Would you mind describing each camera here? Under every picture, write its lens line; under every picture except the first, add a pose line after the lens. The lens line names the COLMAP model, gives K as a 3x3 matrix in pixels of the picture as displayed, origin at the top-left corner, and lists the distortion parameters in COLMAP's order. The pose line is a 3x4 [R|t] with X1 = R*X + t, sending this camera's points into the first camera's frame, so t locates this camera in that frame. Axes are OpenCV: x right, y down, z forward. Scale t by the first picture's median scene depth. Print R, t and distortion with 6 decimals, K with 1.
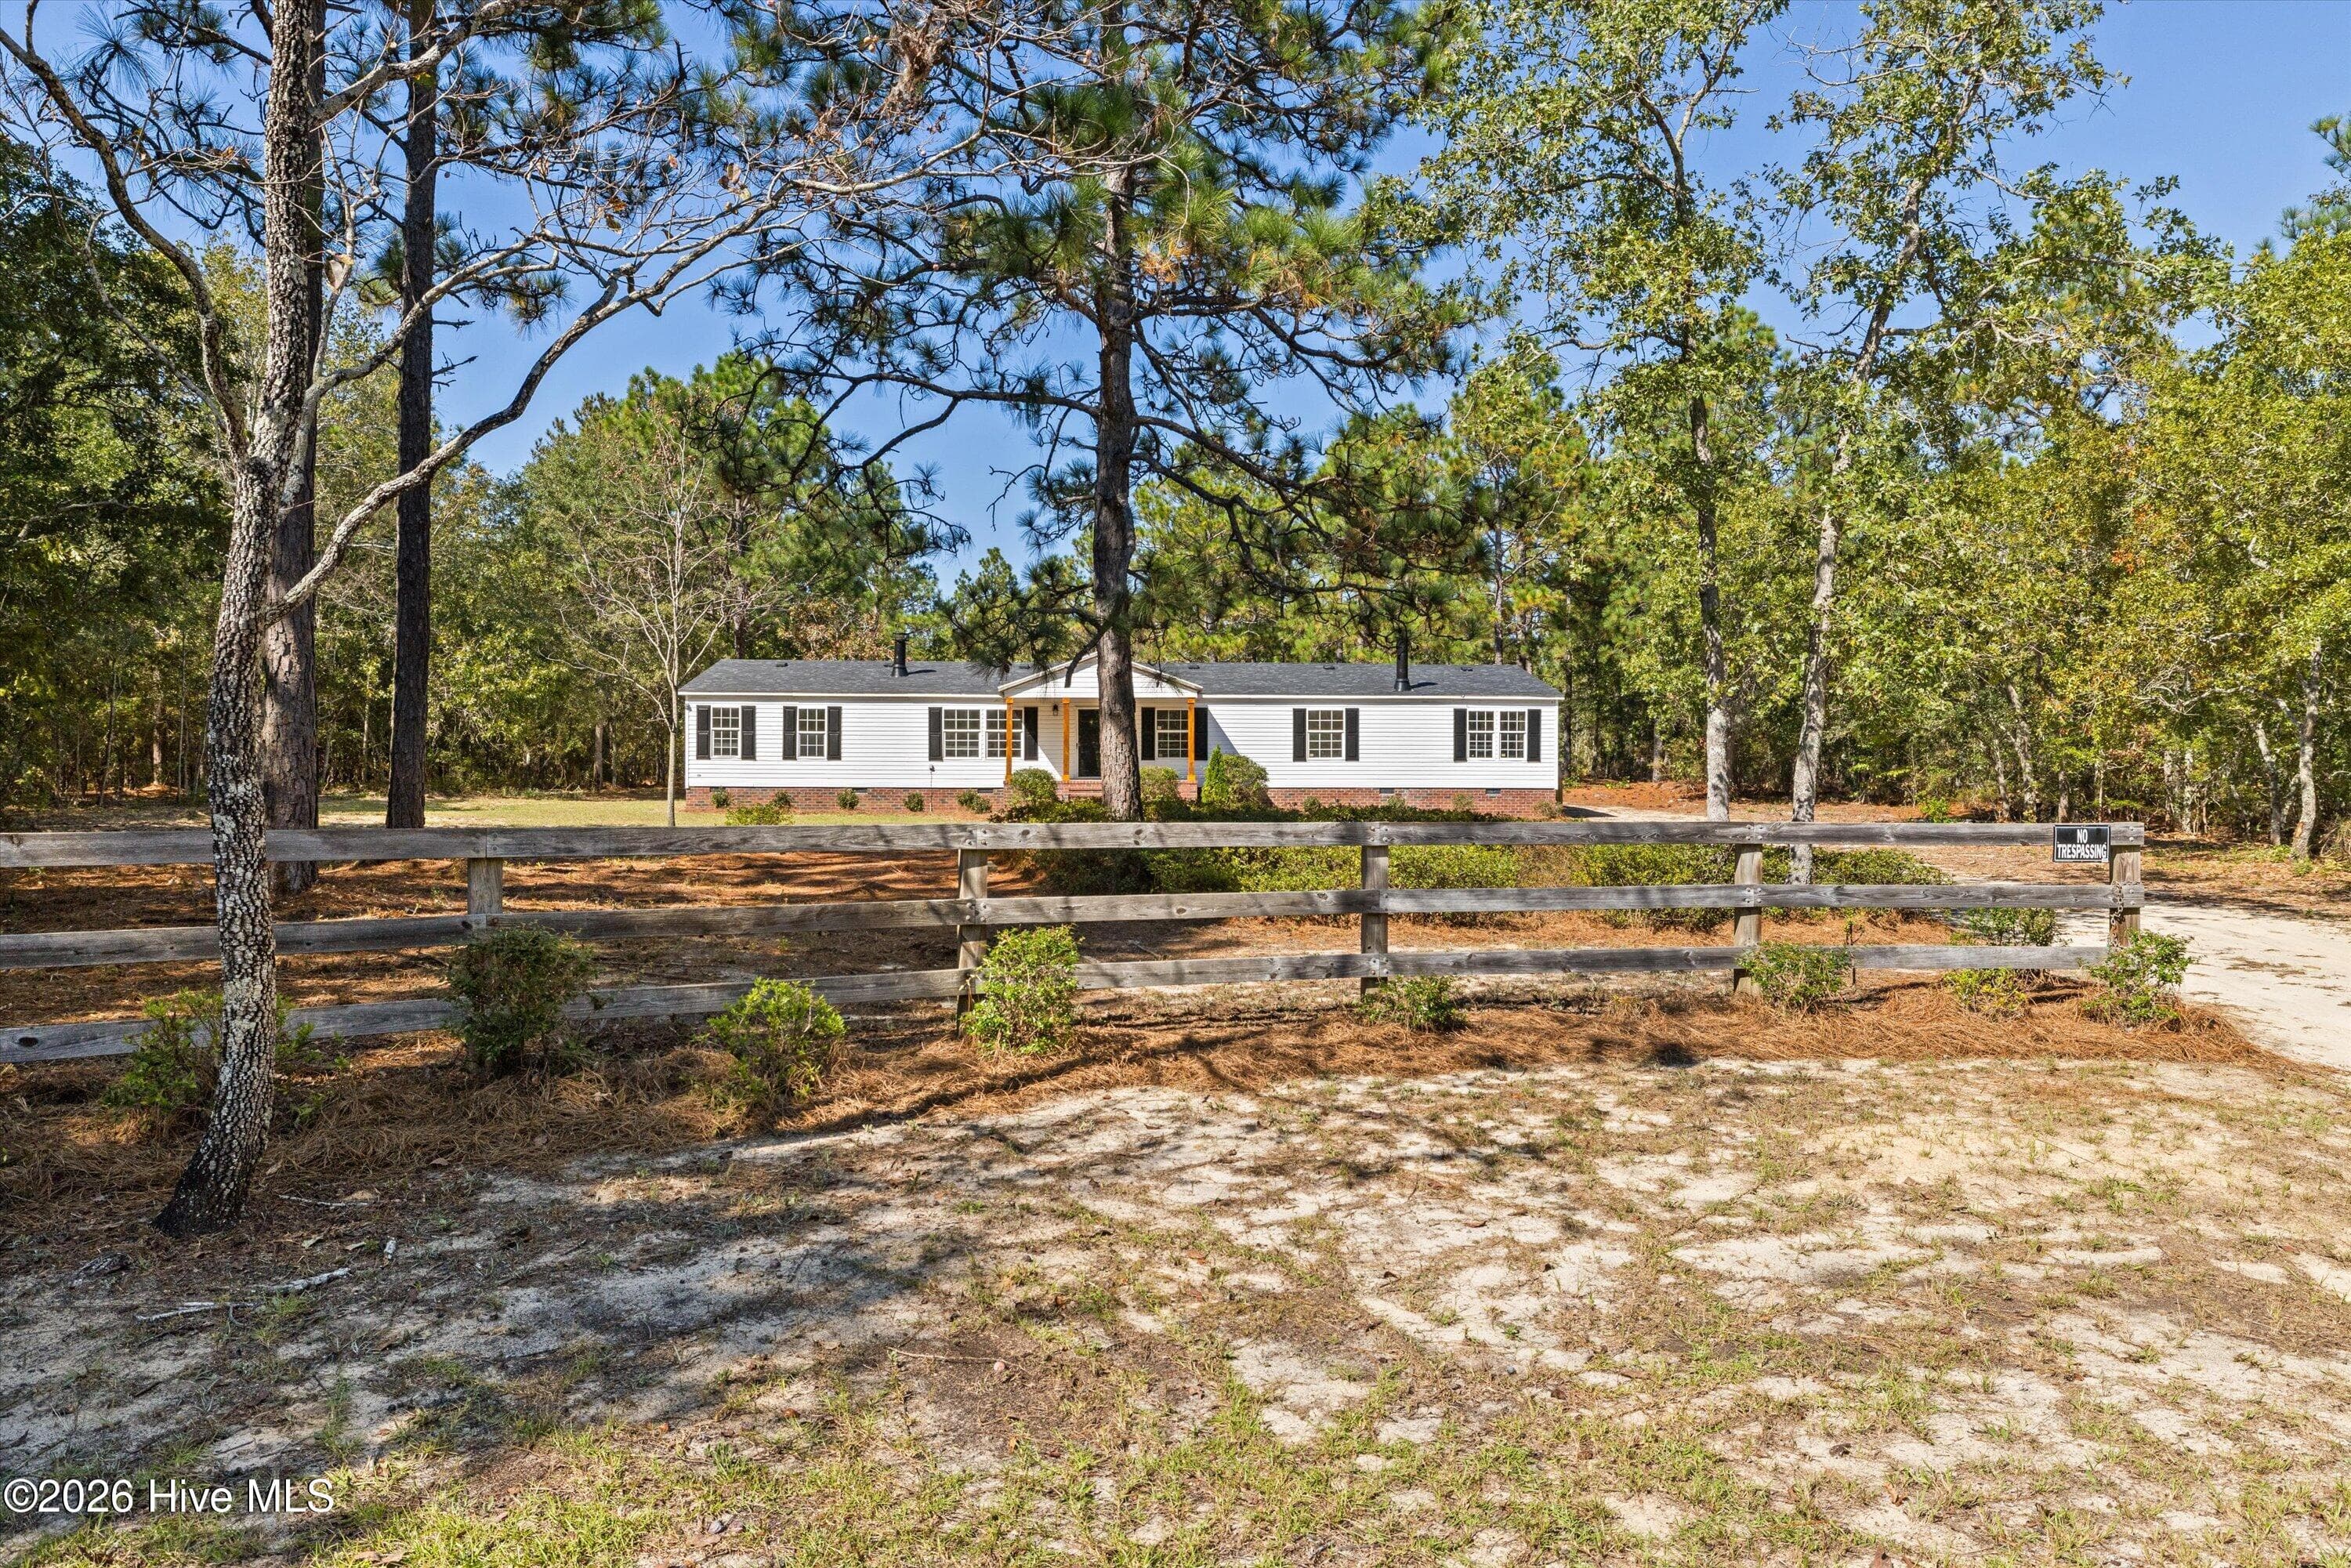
lens RADIAL K [[1603.7, 0, 1195.0], [0, 1603.7, 774.3], [0, 0, 1]] dist [0.001419, -0.002422]
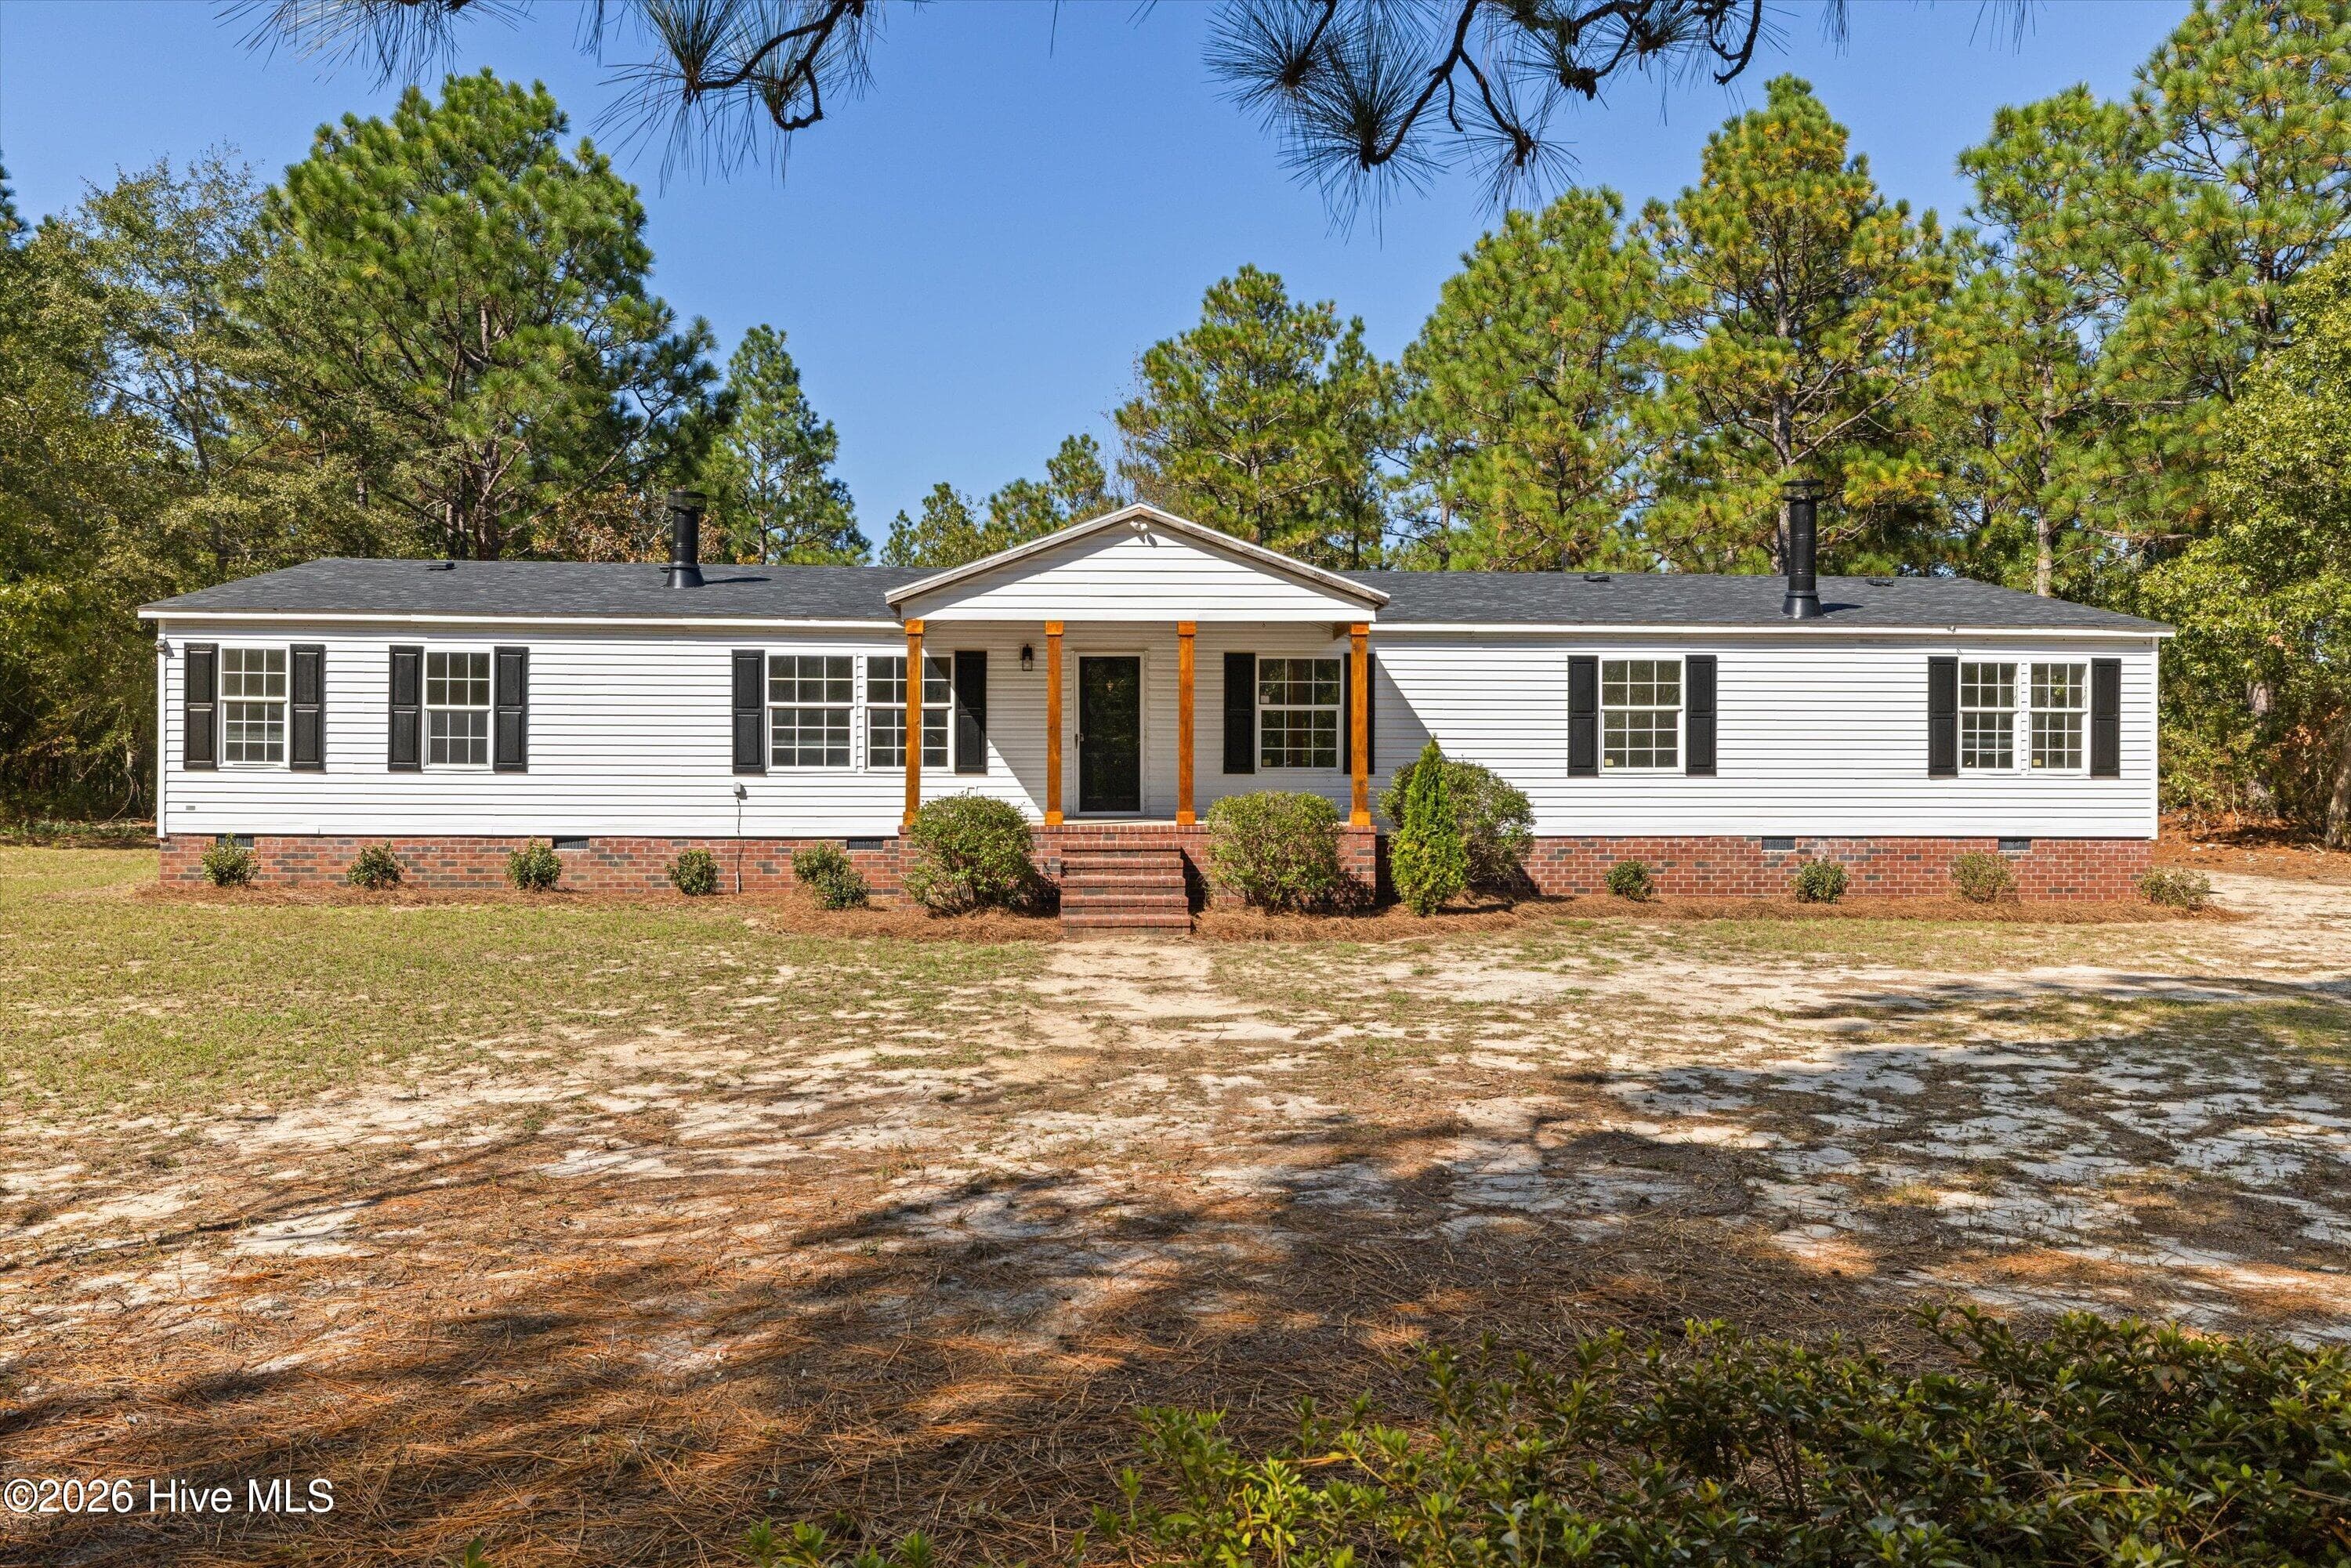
lens RADIAL K [[1719.6, 0, 1175.5], [0, 1719.6, 784.0], [0, 0, 1]] dist [0.006262, -0.005918]
pose [[0.999999, 0.001079, 0.001305, -0.047476], [-0.001083, 0.999995, 0.002948, -0.007294], [-0.001302, -0.002949, 0.999995, 0.535738]]
